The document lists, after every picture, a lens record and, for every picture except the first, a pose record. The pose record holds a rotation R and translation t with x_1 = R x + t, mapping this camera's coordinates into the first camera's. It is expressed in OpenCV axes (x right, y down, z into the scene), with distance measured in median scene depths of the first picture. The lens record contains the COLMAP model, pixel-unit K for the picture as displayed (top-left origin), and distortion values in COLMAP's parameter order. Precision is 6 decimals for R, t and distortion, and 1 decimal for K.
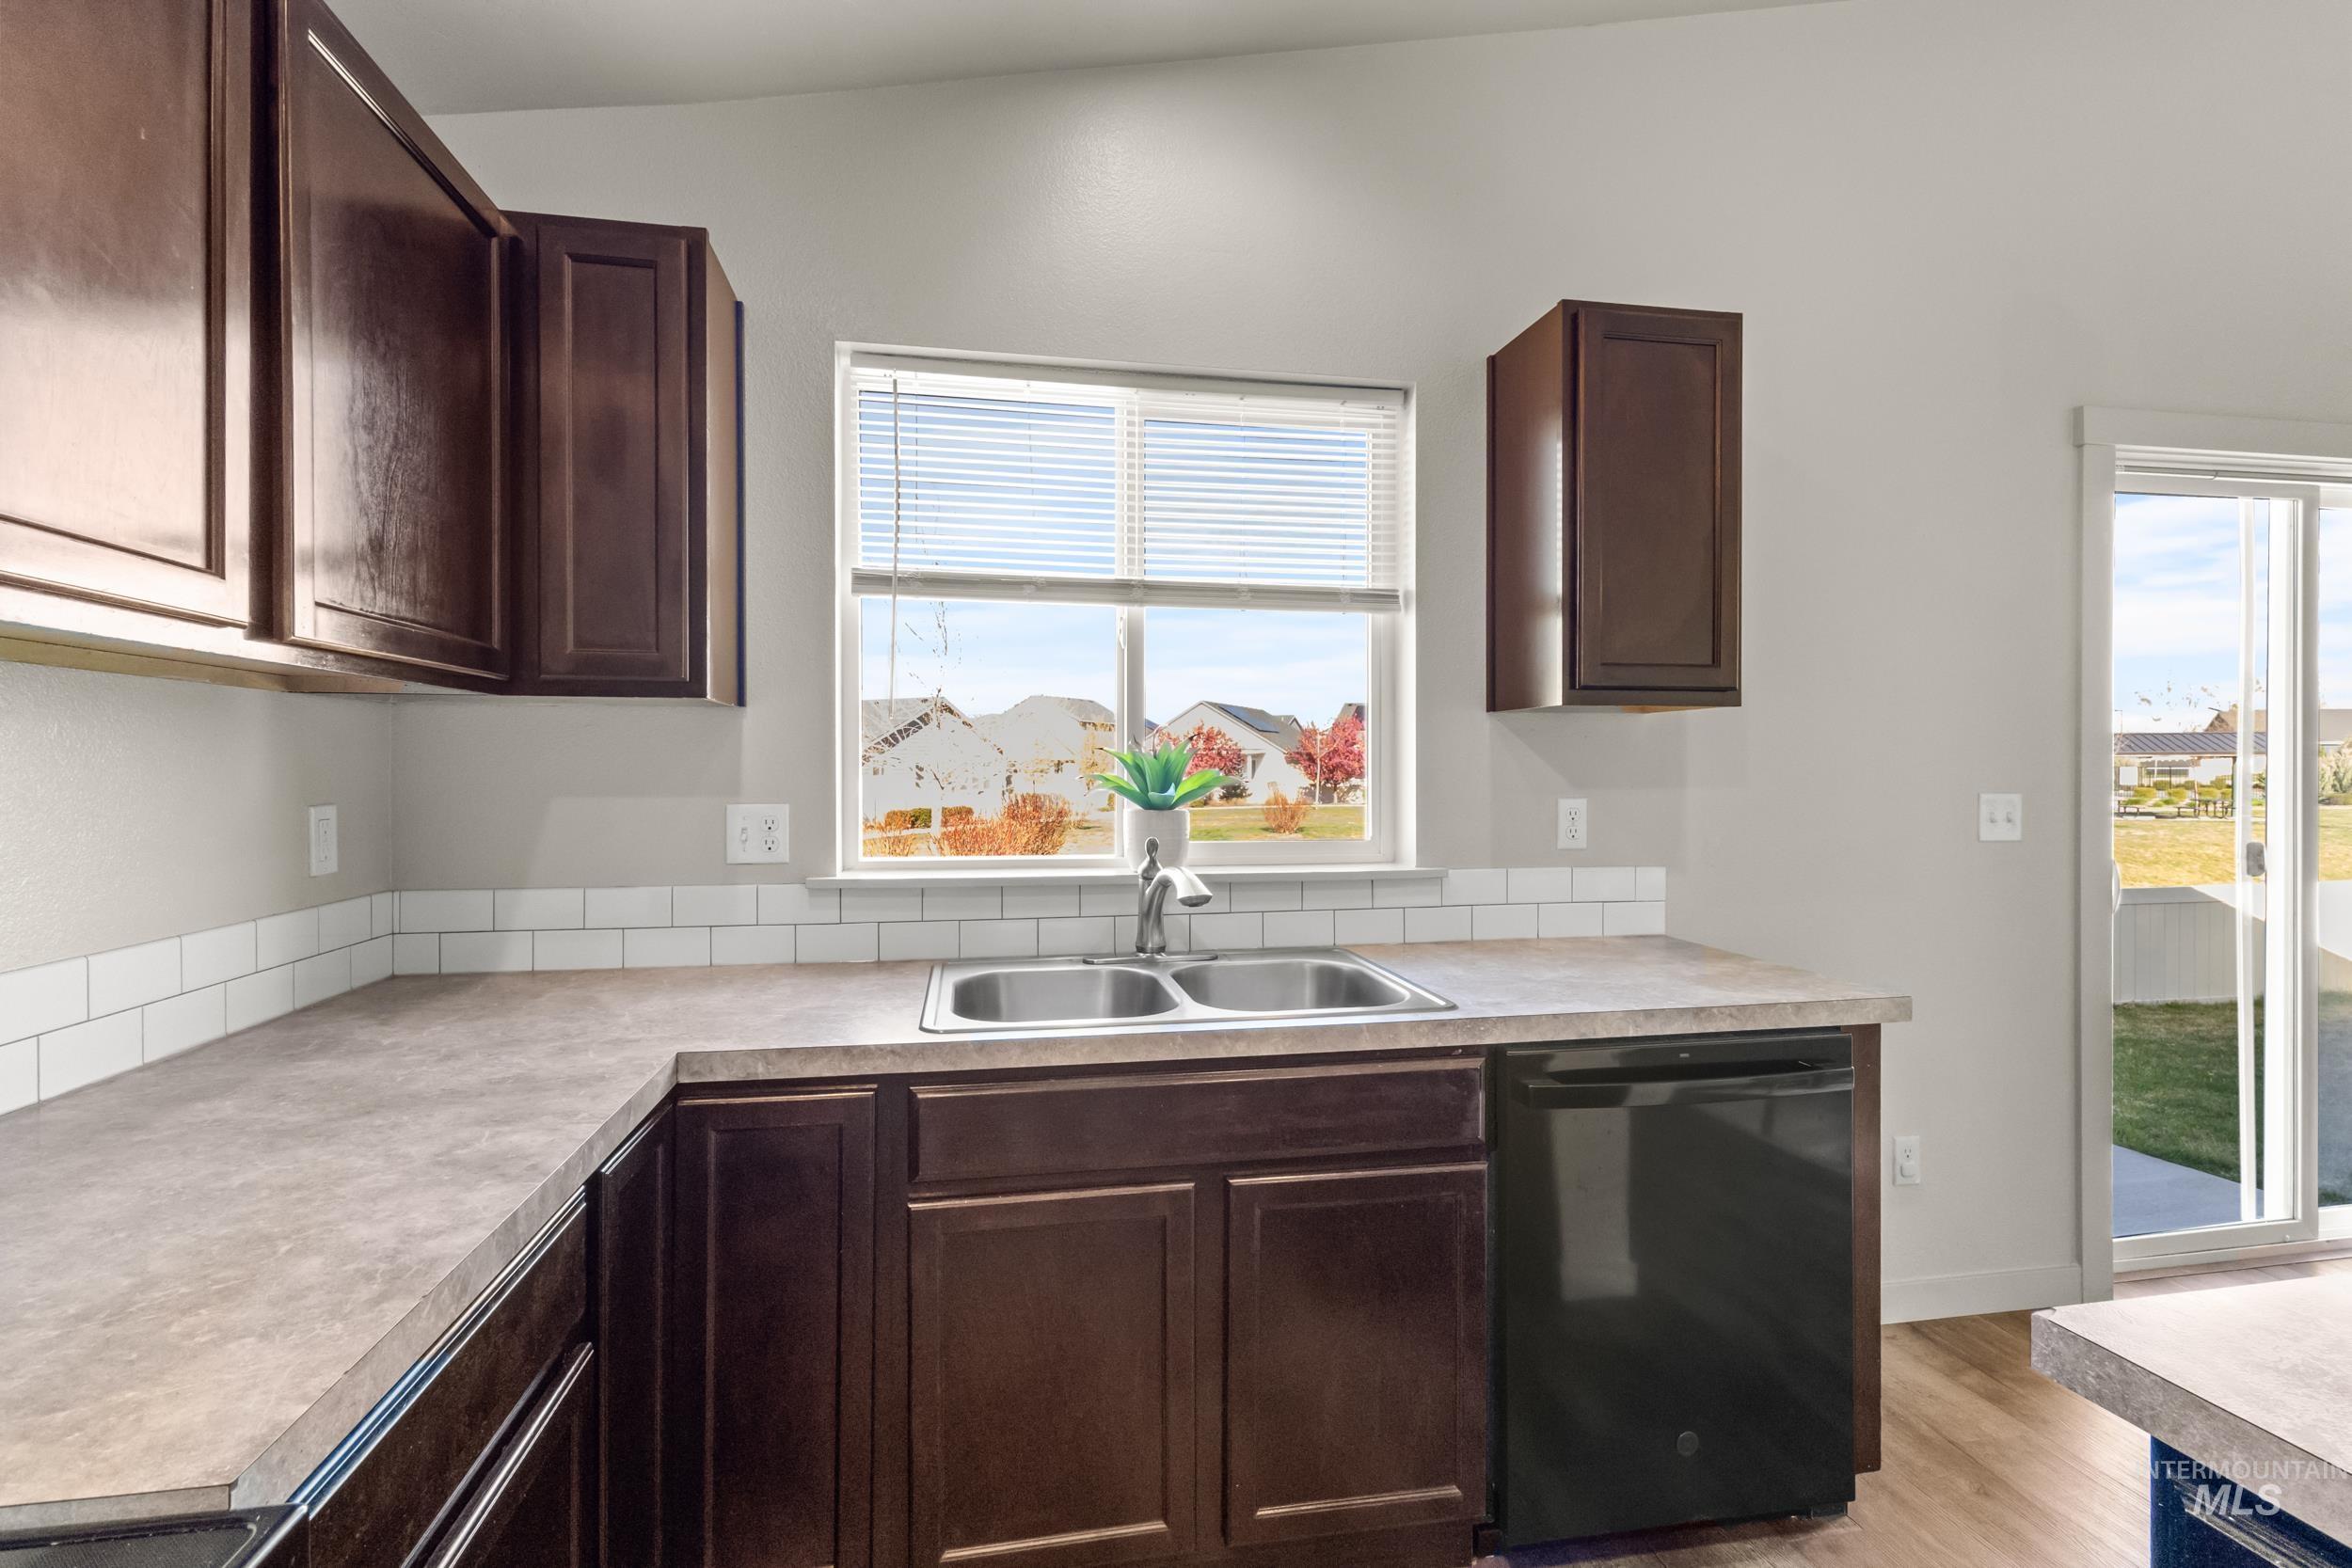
lens RADIAL K [[1080.5, 0, 1173.3], [0, 1080.5, 774.5], [0, 0, 1]] dist [0.000462, -0.000472]
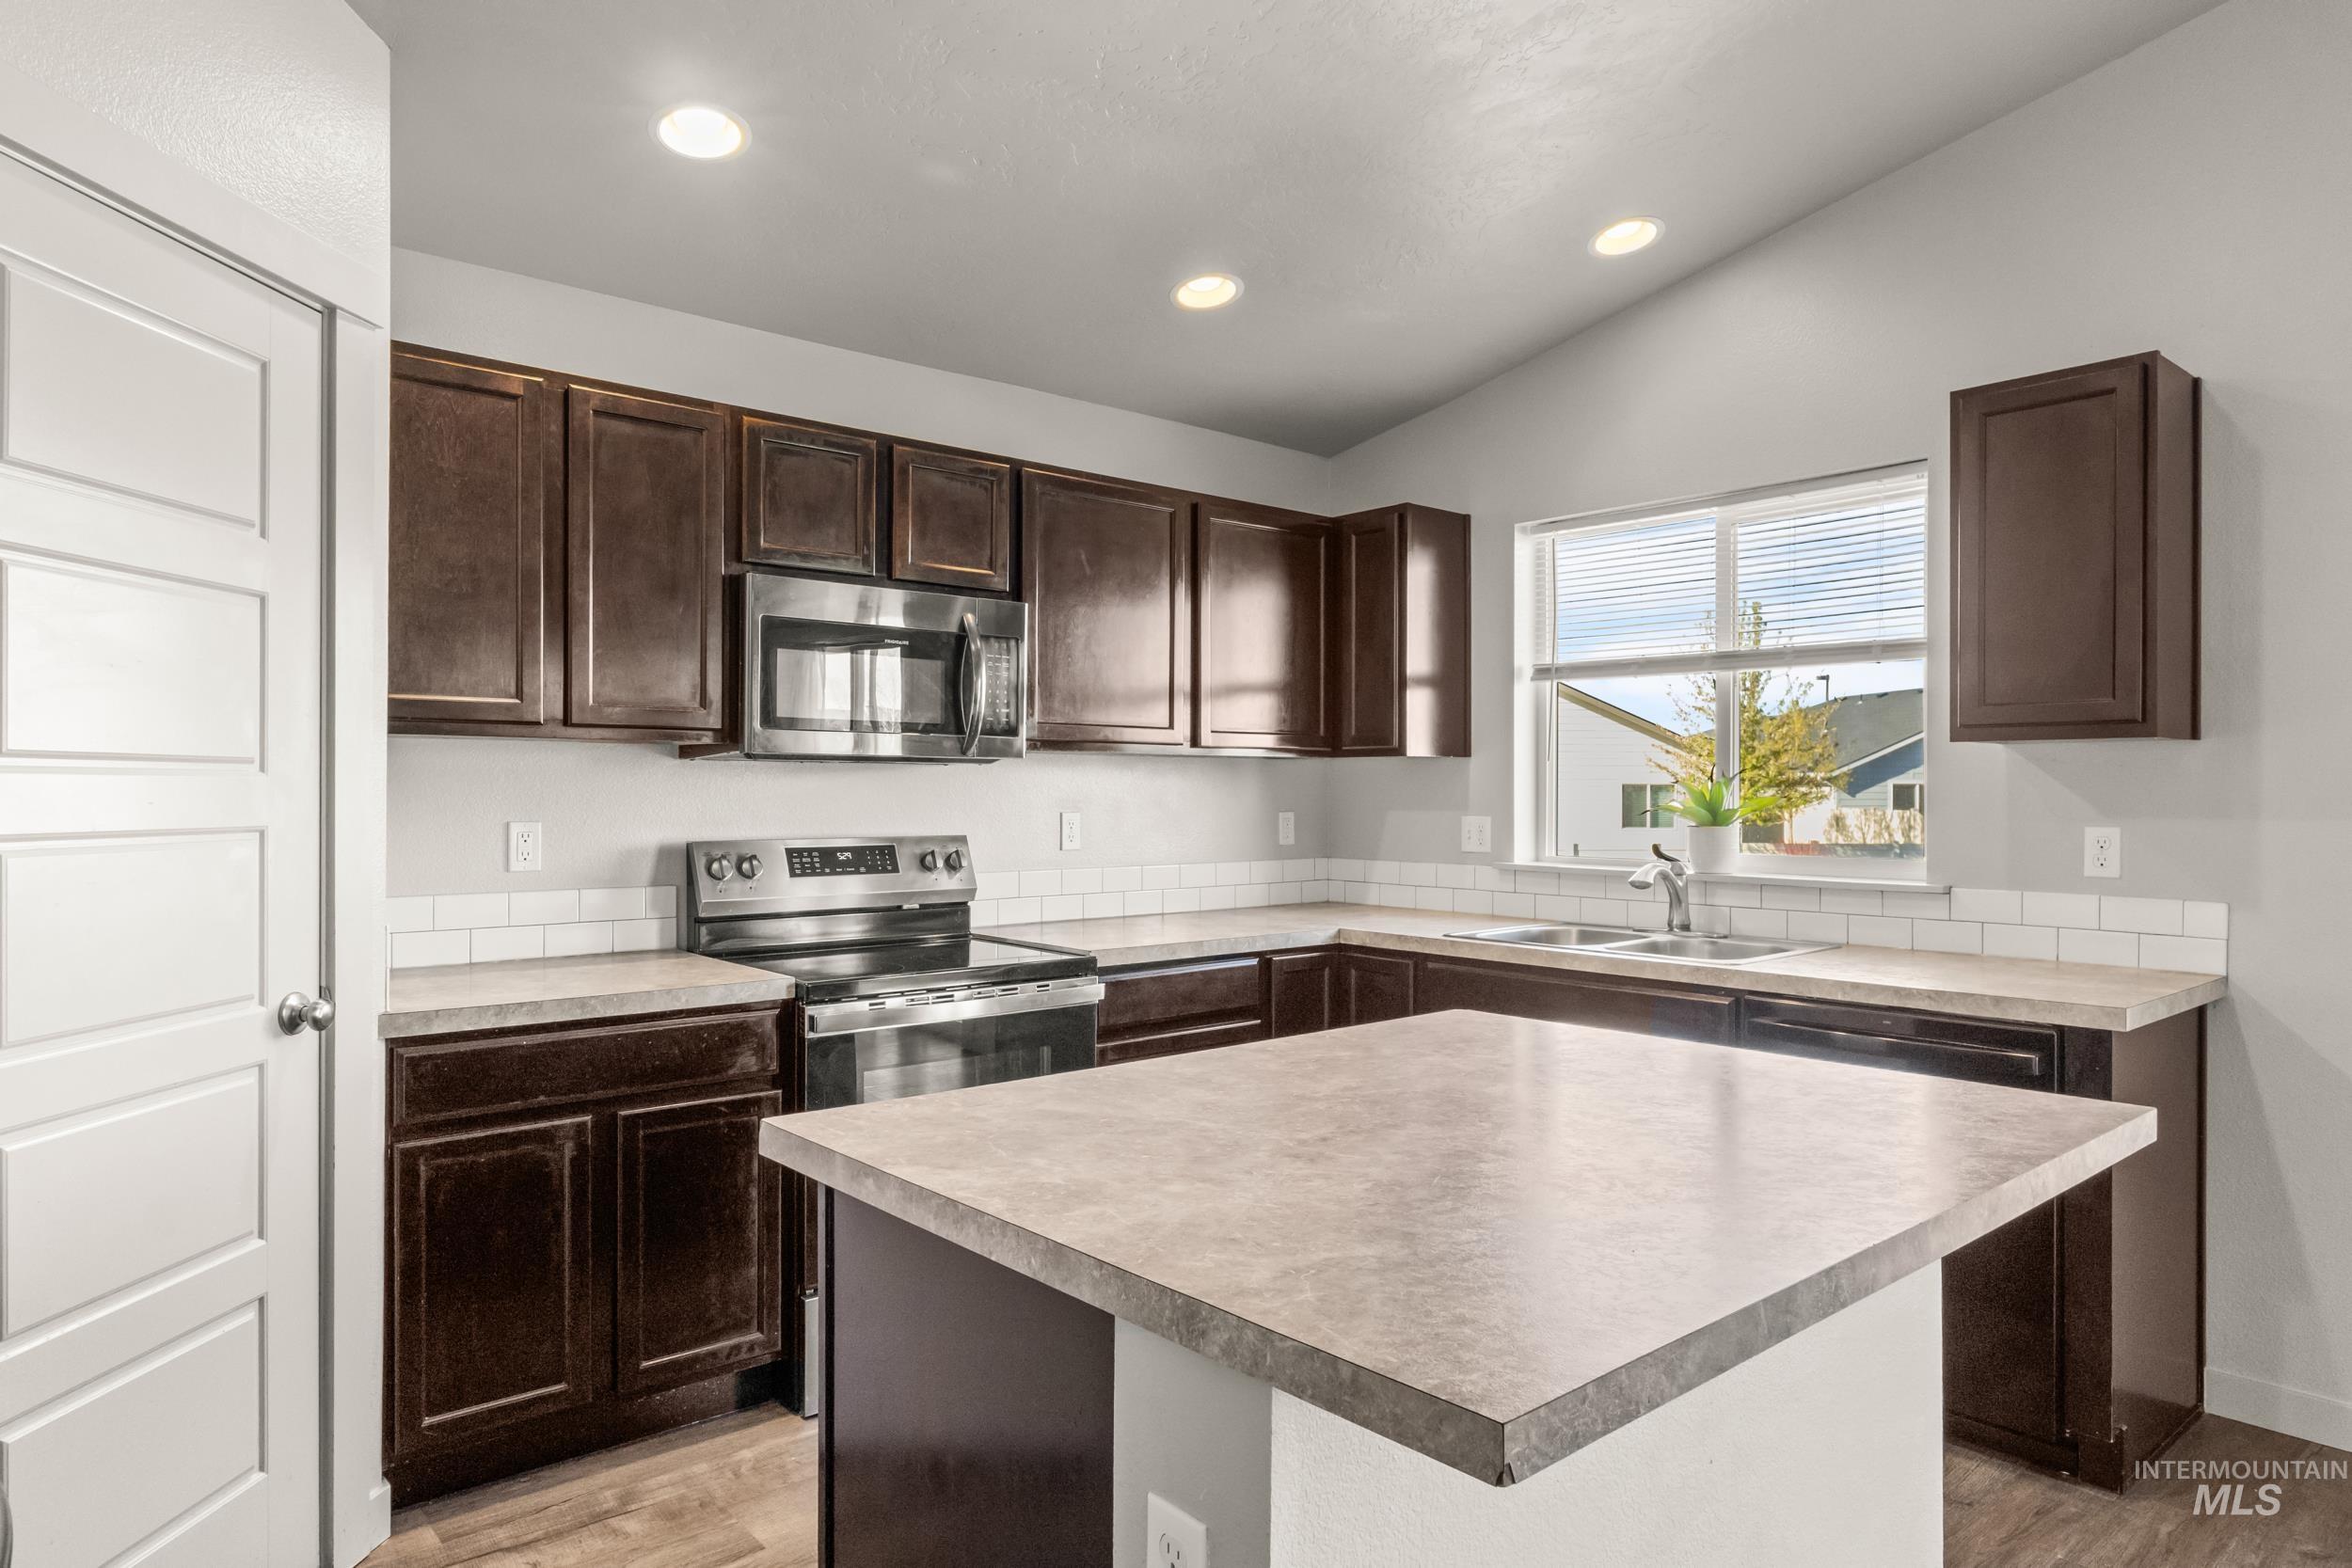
lens RADIAL K [[1412.5, 0, 1171.1], [0, 1412.5, 789.3], [0, 0, 1]] dist [-0.002996, -0.000698]
pose [[0.502915, 0.001096, -0.864335, 1.441201], [-0.007300, 0.999969, -0.002979, -0.004143], [0.864305, 0.007808, 0.502908, -0.555181]]
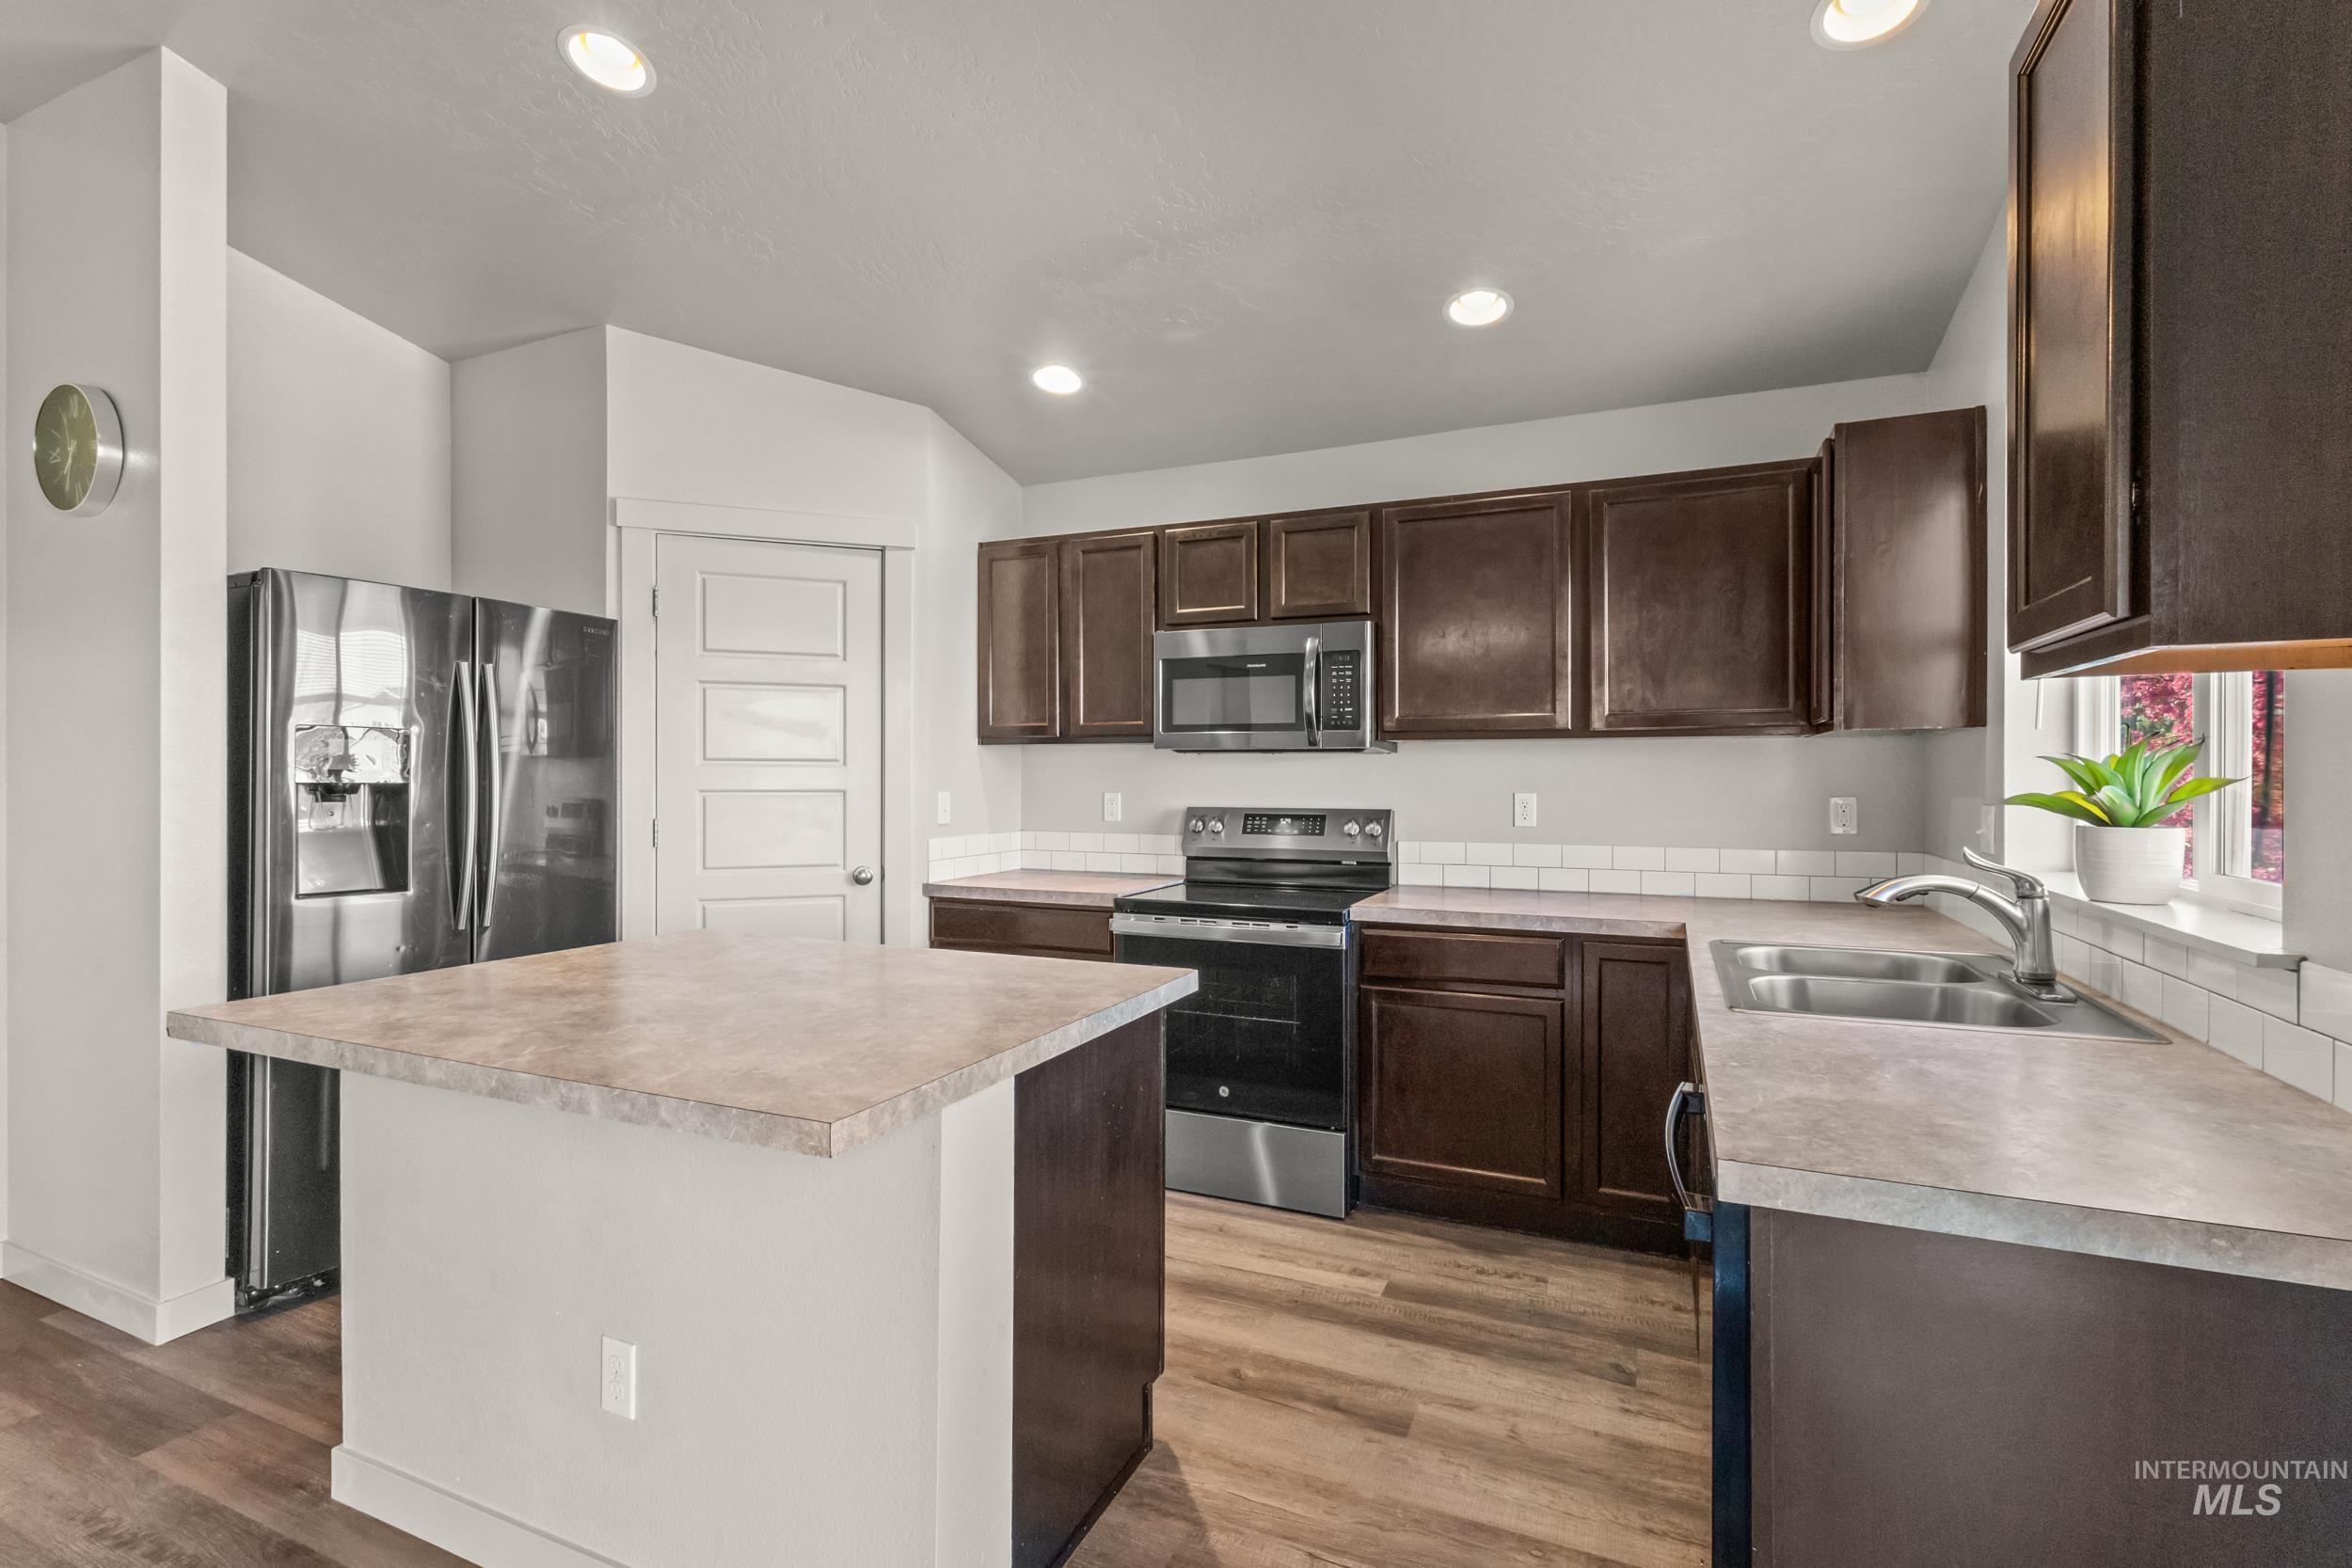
lens RADIAL K [[1080.5, 0, 1173.3], [0, 1080.5, 774.5], [0, 0, 1]] dist [0.000462, -0.000472]
pose [[-0.567350, -0.002323, -0.823473, 1.350334], [-0.005126, 0.999987, 0.000711, -0.003351], [0.823461, 0.004624, -0.567354, 1.101477]]
